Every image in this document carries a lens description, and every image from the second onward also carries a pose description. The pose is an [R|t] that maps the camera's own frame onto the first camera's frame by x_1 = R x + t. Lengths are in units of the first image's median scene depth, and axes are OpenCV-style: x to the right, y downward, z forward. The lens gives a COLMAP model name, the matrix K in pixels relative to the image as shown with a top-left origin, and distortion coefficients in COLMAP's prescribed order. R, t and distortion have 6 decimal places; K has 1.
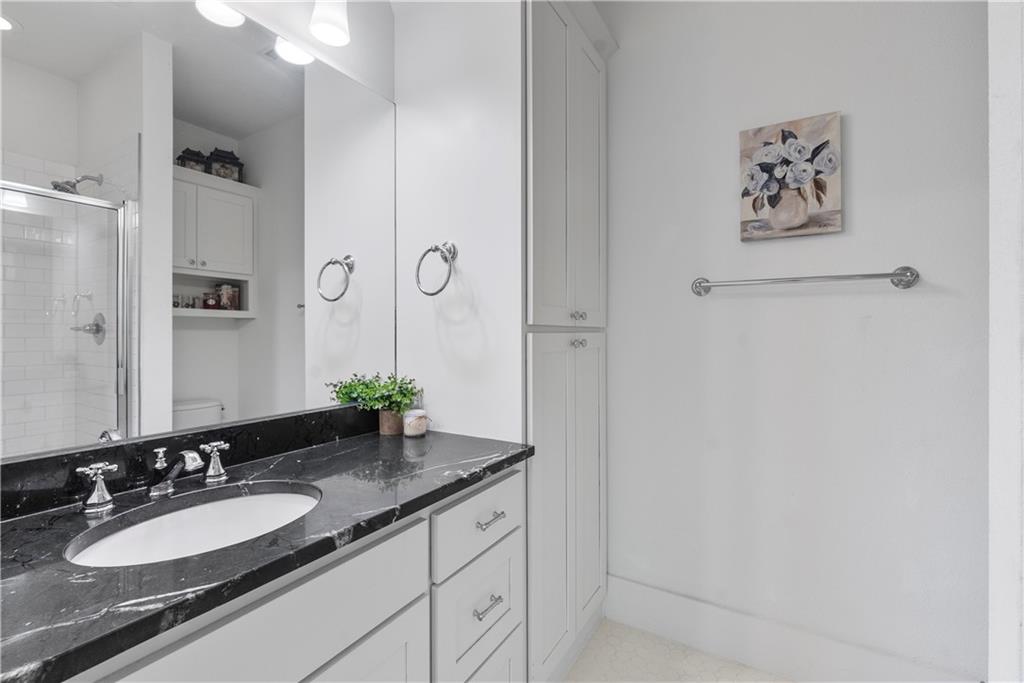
lens RADIAL K [[446.9, 0, 516.0], [0, 446.9, 336.3], [0, 0, 1]] dist [-0.000984, -0.000265]
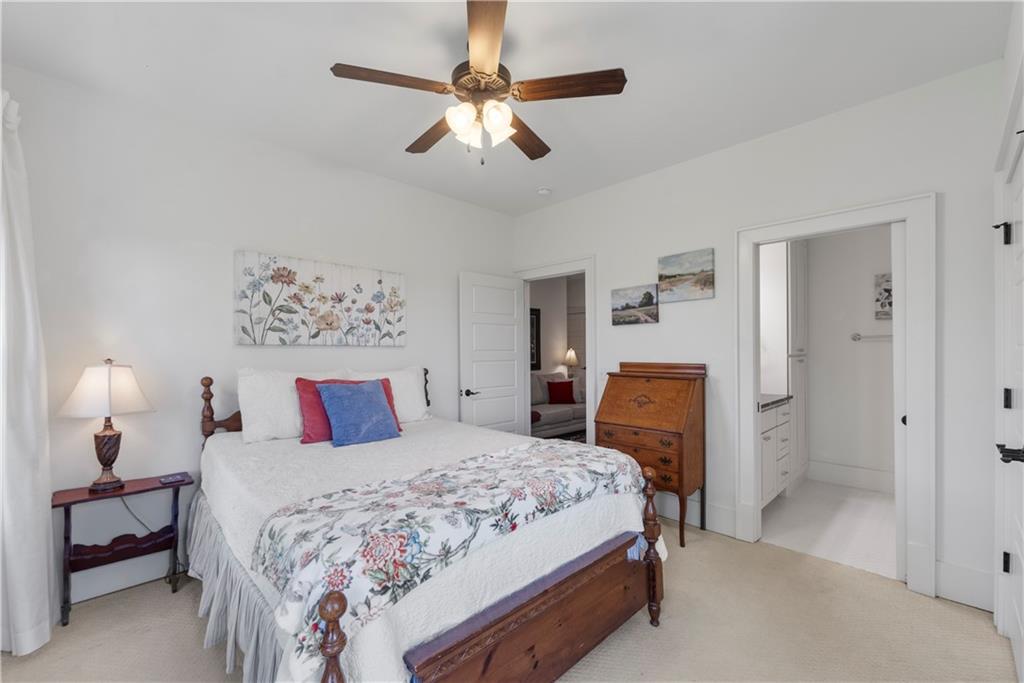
lens RADIAL K [[419.7, 0, 513.9], [0, 419.7, 346.6], [0, 0, 1]] dist [0.003493, -0.000473]
pose [[0.965039, -0.004335, -0.262071, -0.867764], [0.002651, 0.999974, -0.006777, -0.058381], [0.262093, 0.005845, 0.965025, -1.879875]]
